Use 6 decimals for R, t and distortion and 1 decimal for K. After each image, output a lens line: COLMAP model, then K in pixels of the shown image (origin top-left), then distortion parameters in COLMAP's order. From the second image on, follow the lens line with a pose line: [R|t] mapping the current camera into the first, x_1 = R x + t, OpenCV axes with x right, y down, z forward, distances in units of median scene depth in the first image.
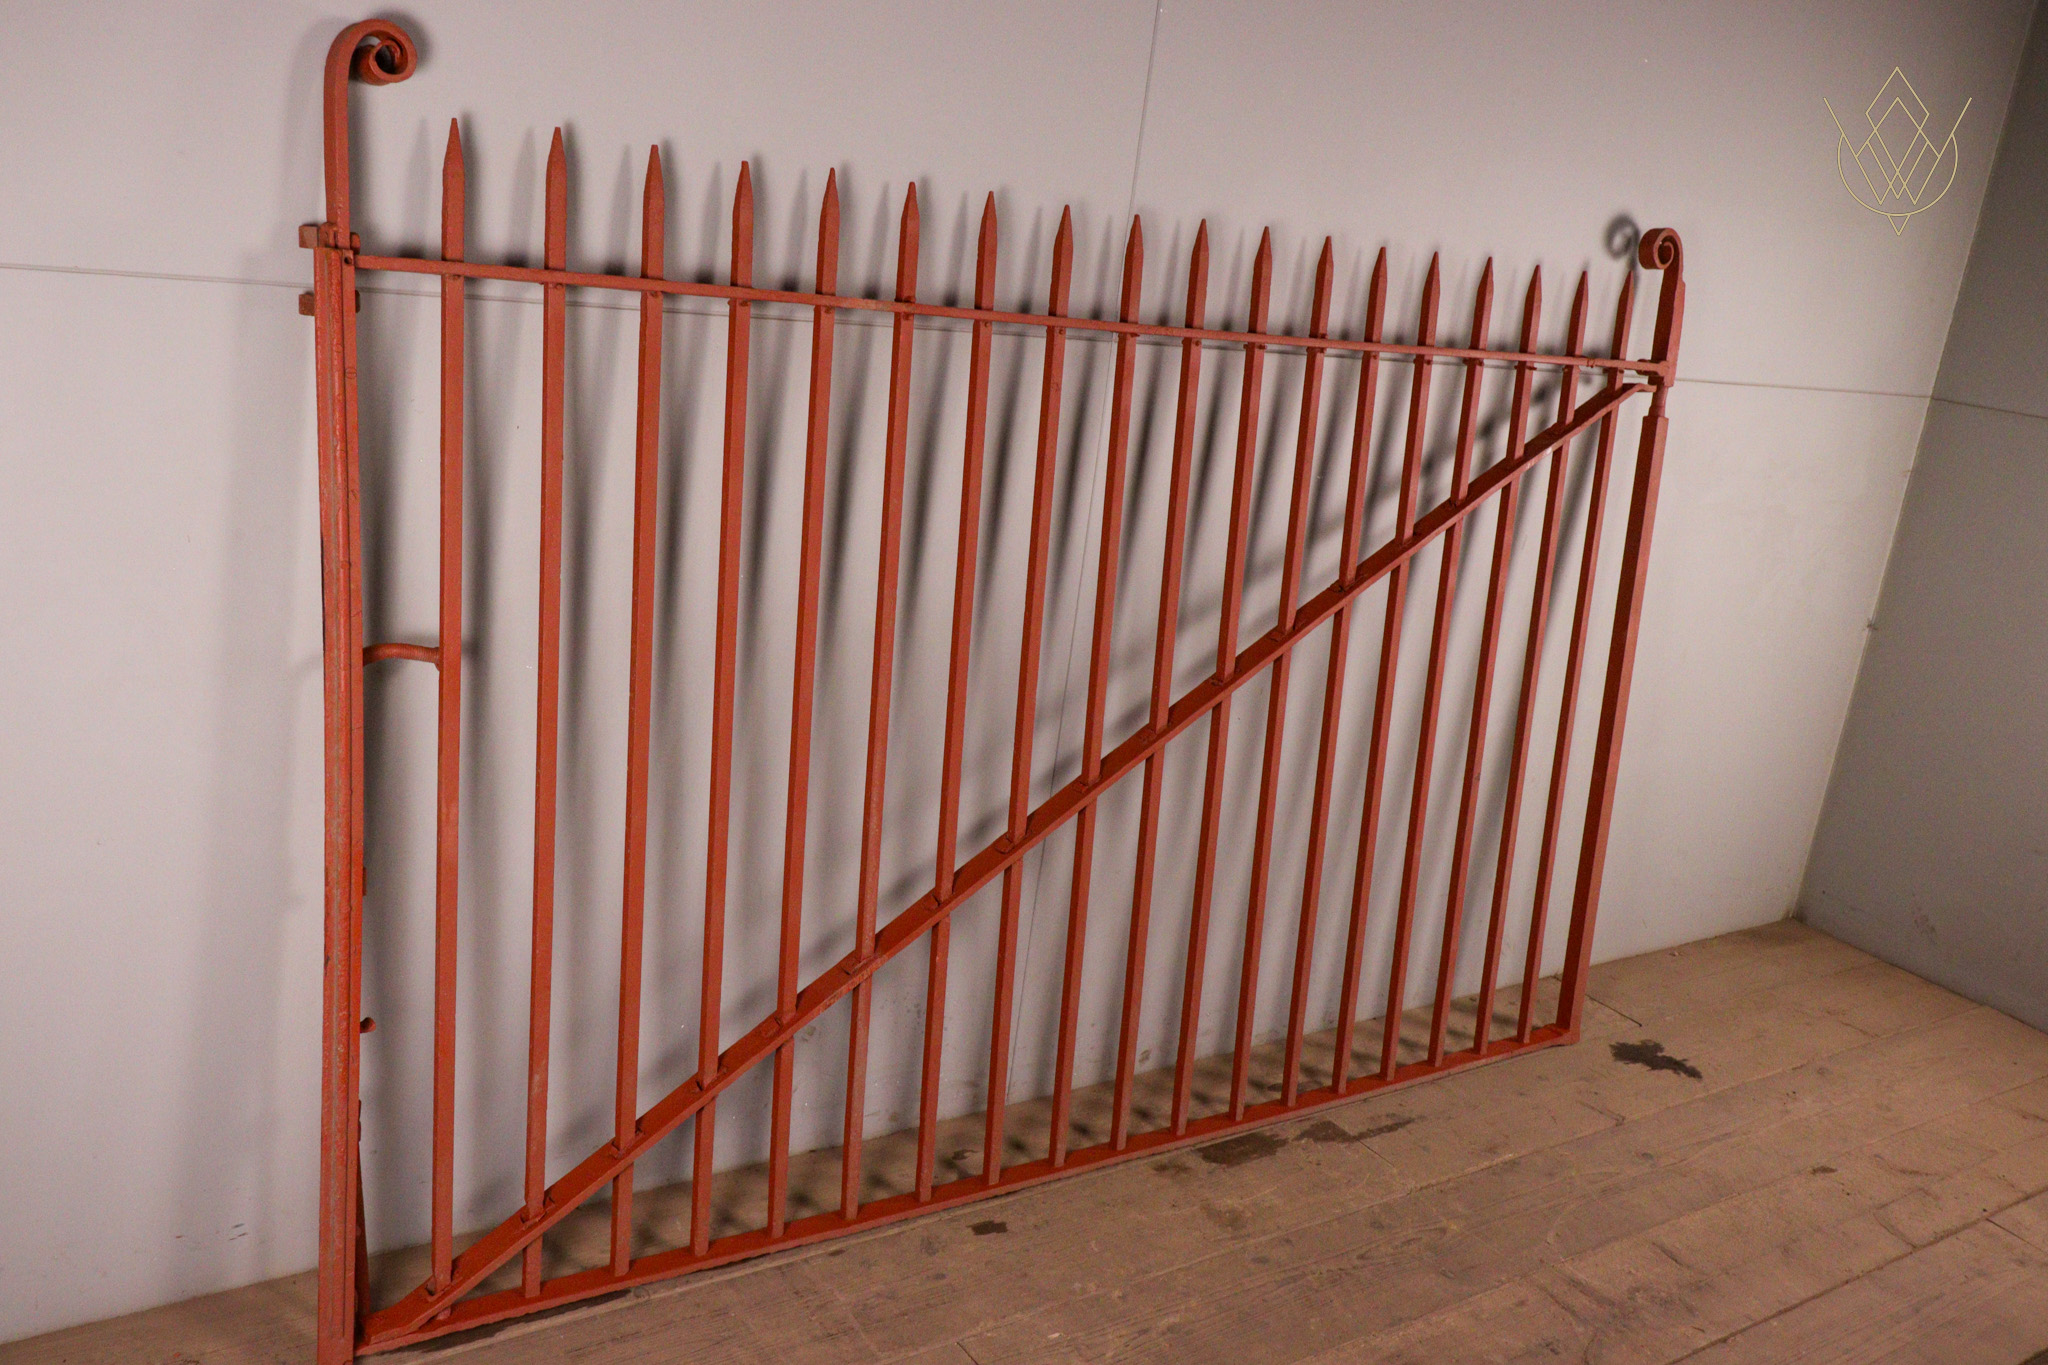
lens RADIAL K [[1631.4, 0, 1080.0], [0, 1631.4, 676.9], [0, 0, 1]] dist [0.003203, -0.000671]
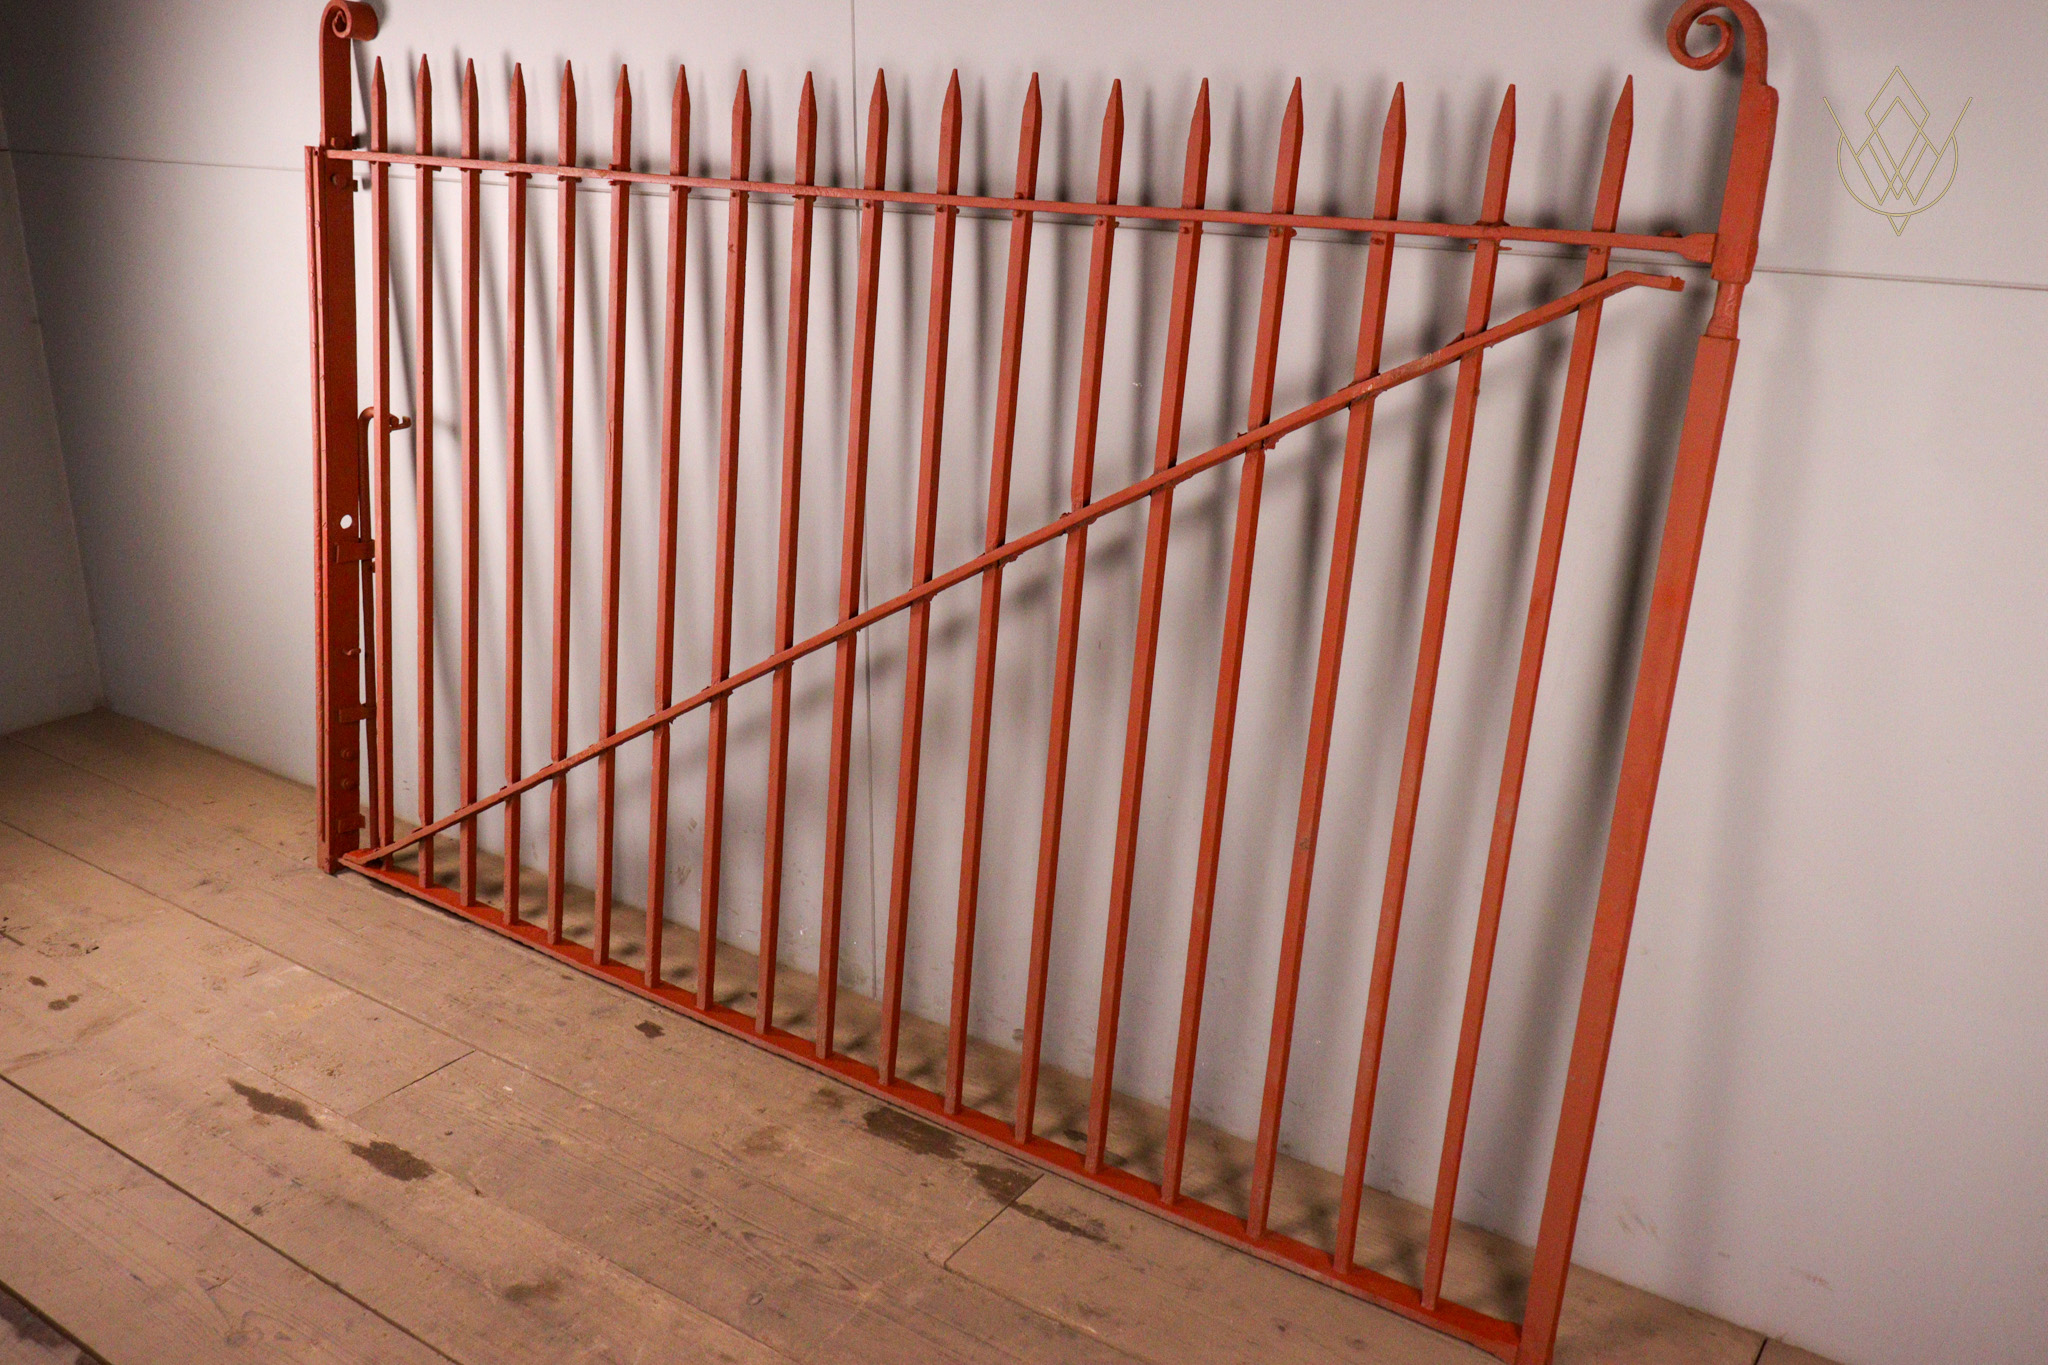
lens RADIAL K [[1737.8, 0, 1069.8], [0, 1737.8, 674.8], [0, 0, 1]] dist [0.002955, -0.003344]
pose [[0.379971, 0.188418, -0.905605, 0.957218], [-0.223014, 0.968814, 0.107998, -0.069815], [0.897712, 0.160926, 0.410141, 0.676042]]
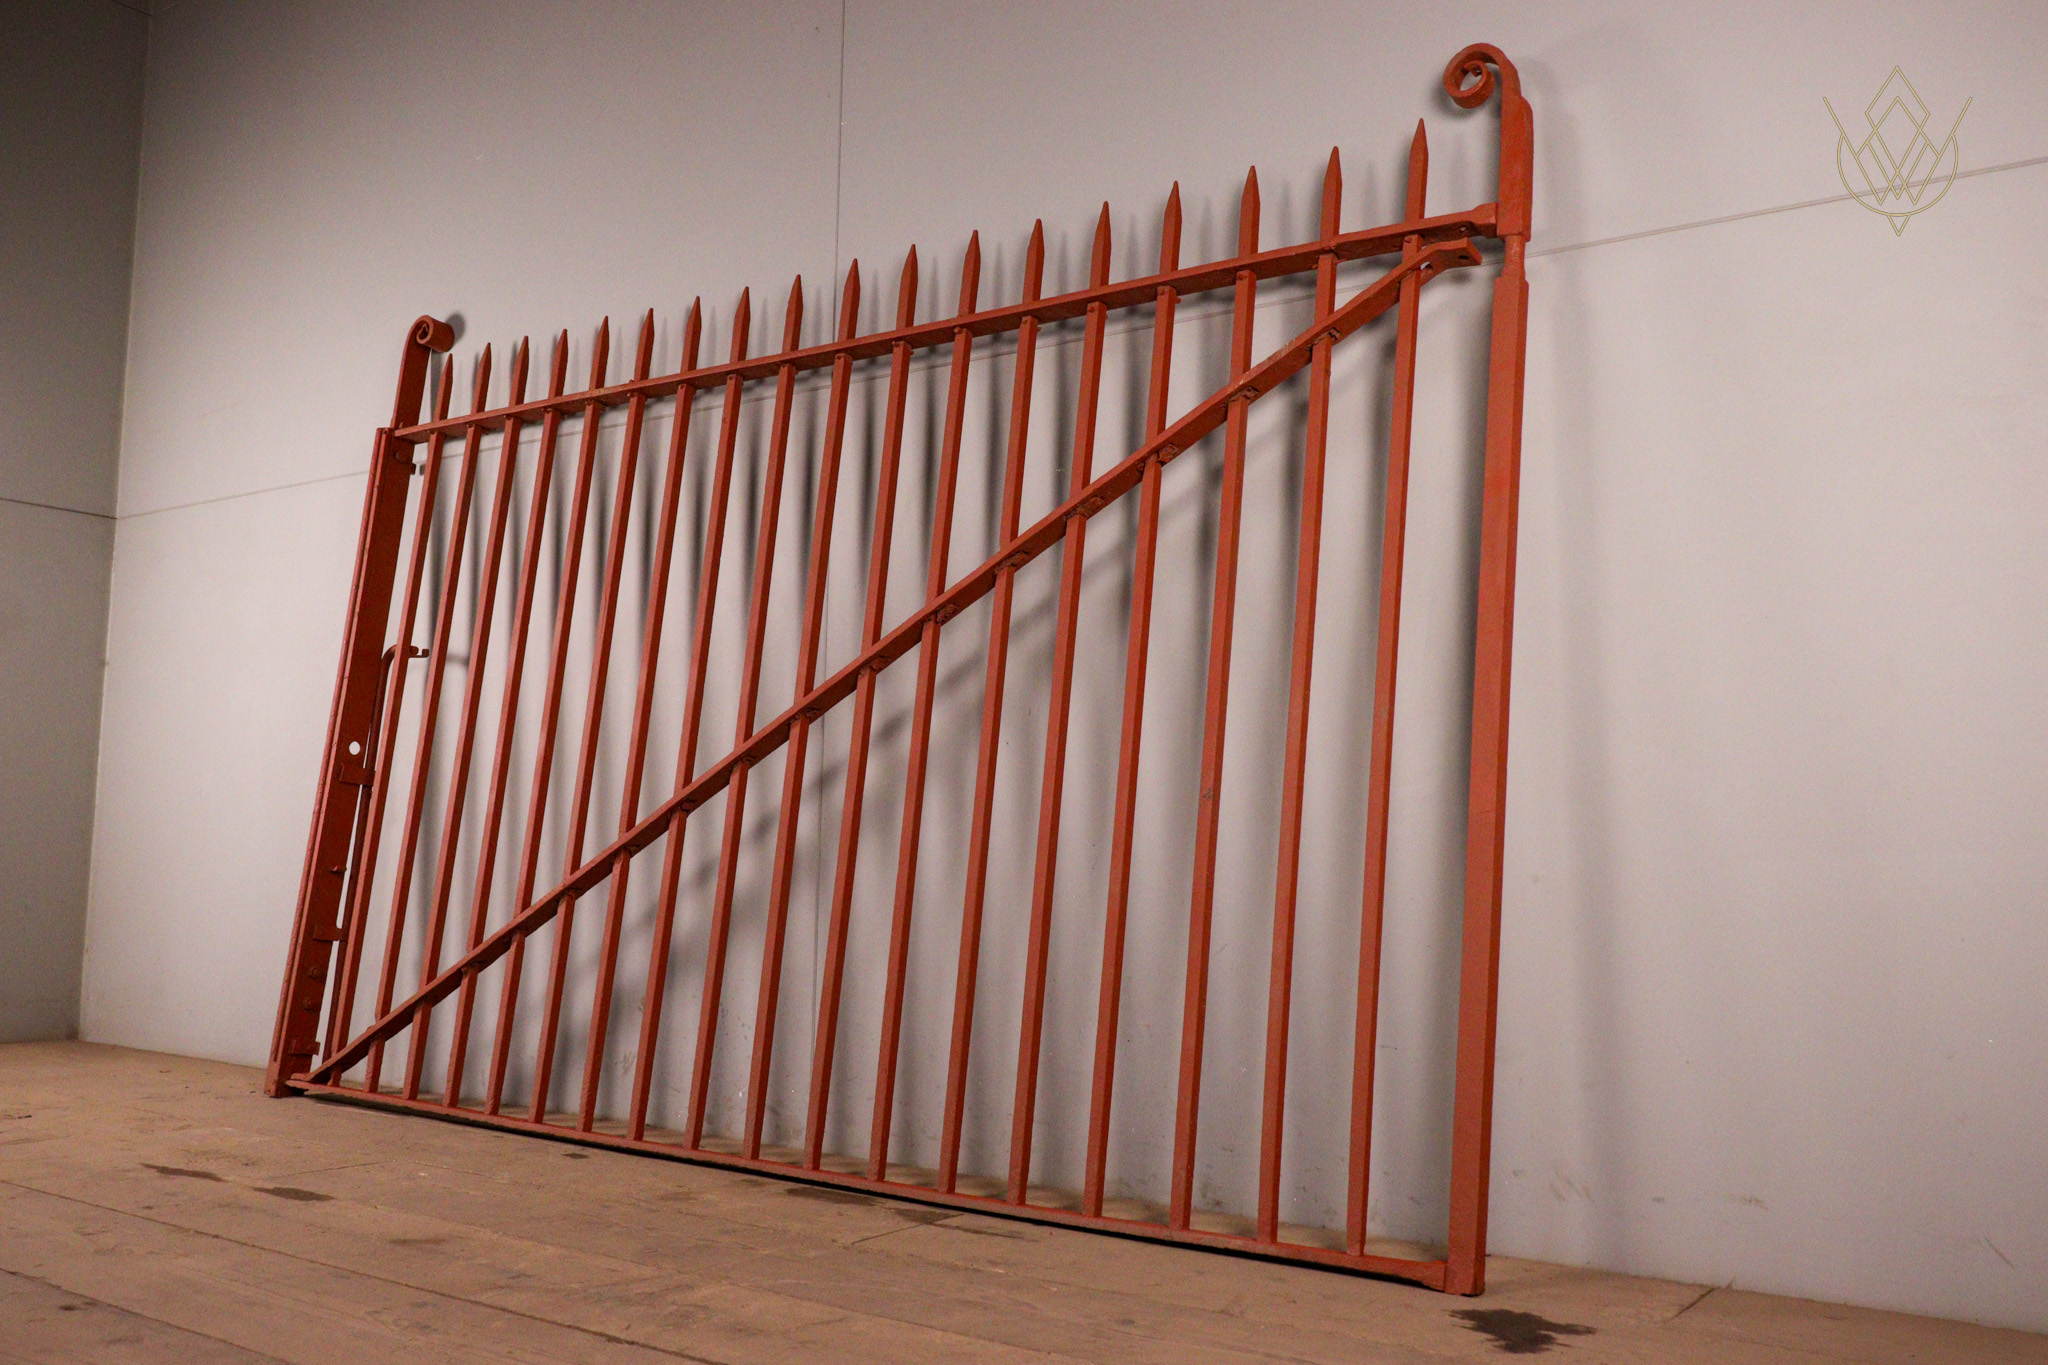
lens RADIAL K [[1737.8, 0, 1069.8], [0, 1737.8, 674.8], [0, 0, 1]] dist [0.002955, -0.003344]
pose [[0.369808, -0.210109, -0.905039, 1.046918], [-0.224601, 0.924988, -0.306514, 0.289151], [0.901552, 0.316624, 0.294878, 0.782250]]
